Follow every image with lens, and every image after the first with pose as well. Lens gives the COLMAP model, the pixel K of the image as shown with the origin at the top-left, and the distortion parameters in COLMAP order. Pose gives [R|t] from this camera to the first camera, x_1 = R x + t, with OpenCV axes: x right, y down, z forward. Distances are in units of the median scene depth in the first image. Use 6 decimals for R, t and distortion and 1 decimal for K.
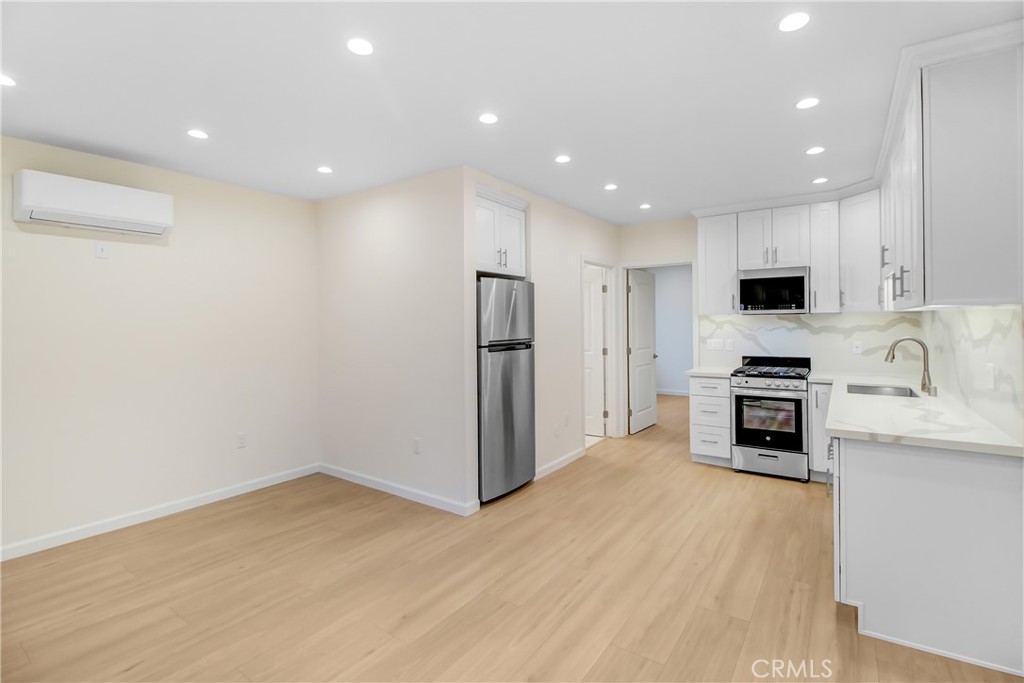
lens RADIAL K [[476.4, 0, 524.0], [0, 476.4, 313.8], [0, 0, 1]] dist [-0.008634, -0.001181]
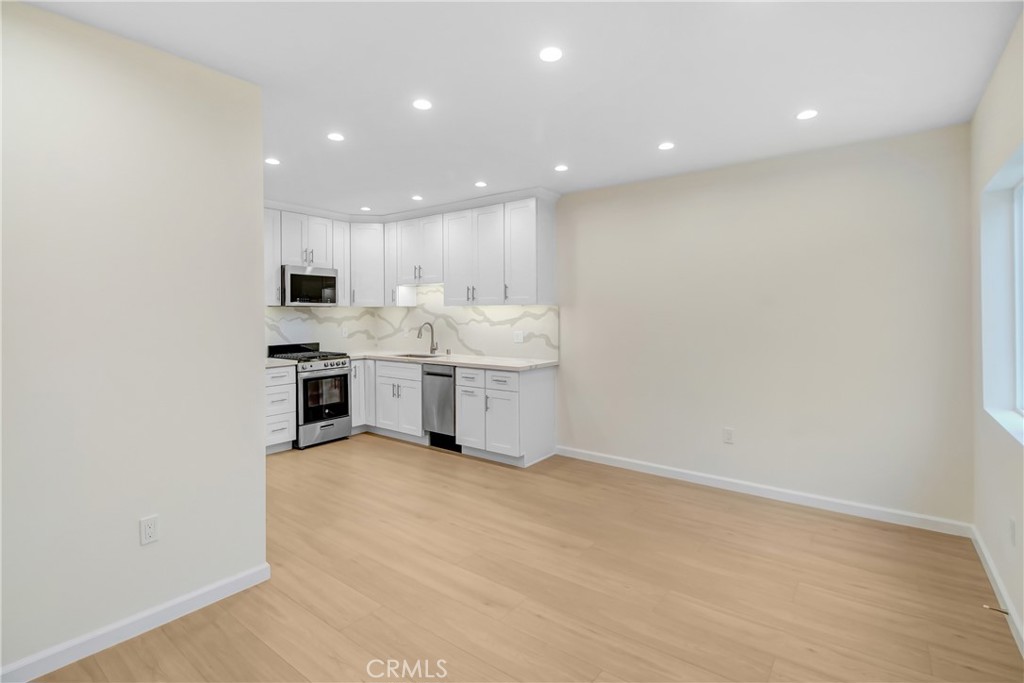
lens RADIAL K [[476.4, 0, 524.0], [0, 476.4, 313.8], [0, 0, 1]] dist [-0.008634, -0.001181]
pose [[0.035435, 0.003724, 0.999365, -0.637308], [-0.015127, 0.999880, -0.003190, 0.014730], [-0.999258, -0.015004, 0.035487, 0.455408]]
